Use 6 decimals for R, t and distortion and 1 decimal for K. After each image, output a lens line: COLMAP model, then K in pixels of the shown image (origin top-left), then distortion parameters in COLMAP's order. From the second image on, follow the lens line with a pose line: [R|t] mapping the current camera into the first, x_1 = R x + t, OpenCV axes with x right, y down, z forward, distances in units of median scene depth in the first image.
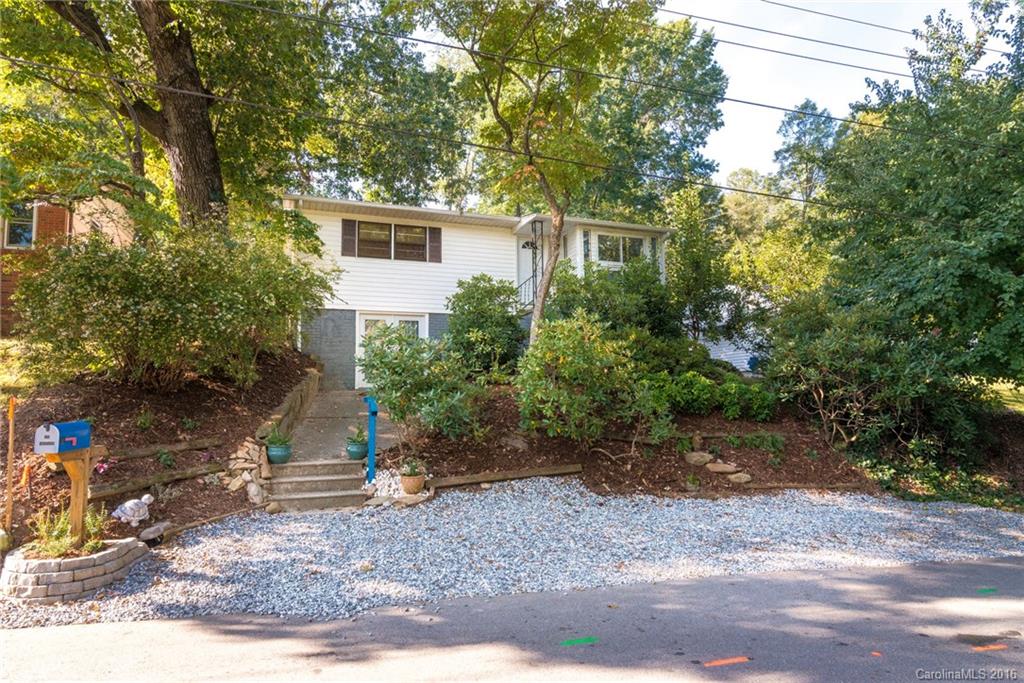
lens RADIAL K [[614.4, 0, 512.5], [0, 614.4, 344.3], [0, 0, 1]] dist [0.007770, -0.000830]
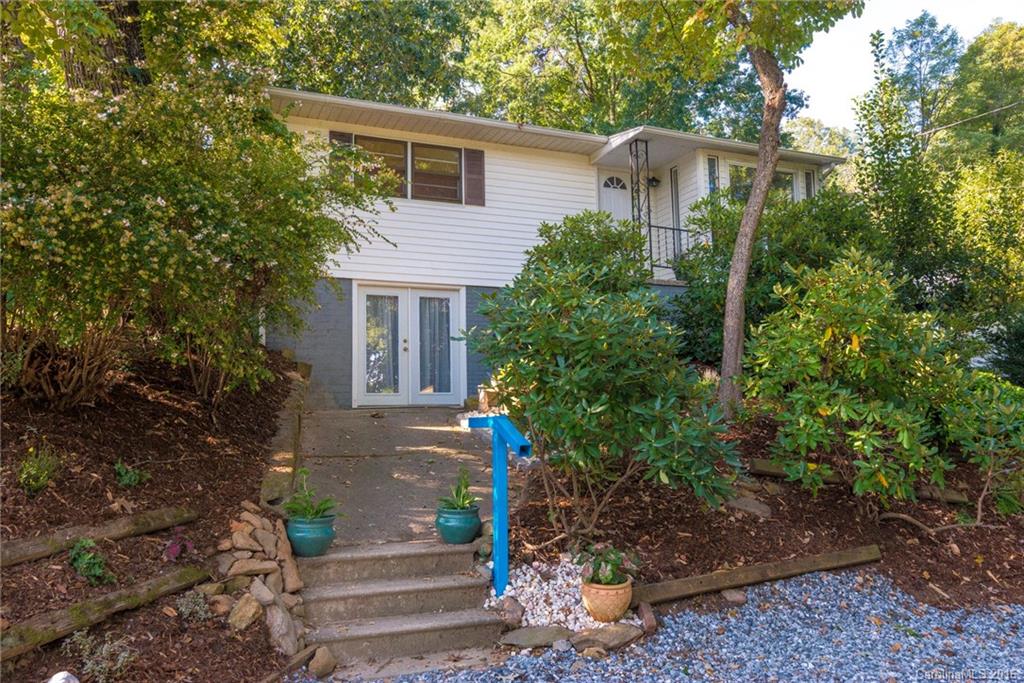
lens RADIAL K [[806.4, 0, 512.9], [0, 806.4, 344.0], [0, 0, 1]] dist [0.001104, 0.006667]
pose [[0.999012, 0.000205, 0.044432, -0.248929], [0.000342, 0.999924, -0.012291, 0.036561], [-0.044431, 0.012294, 0.998937, 0.361610]]
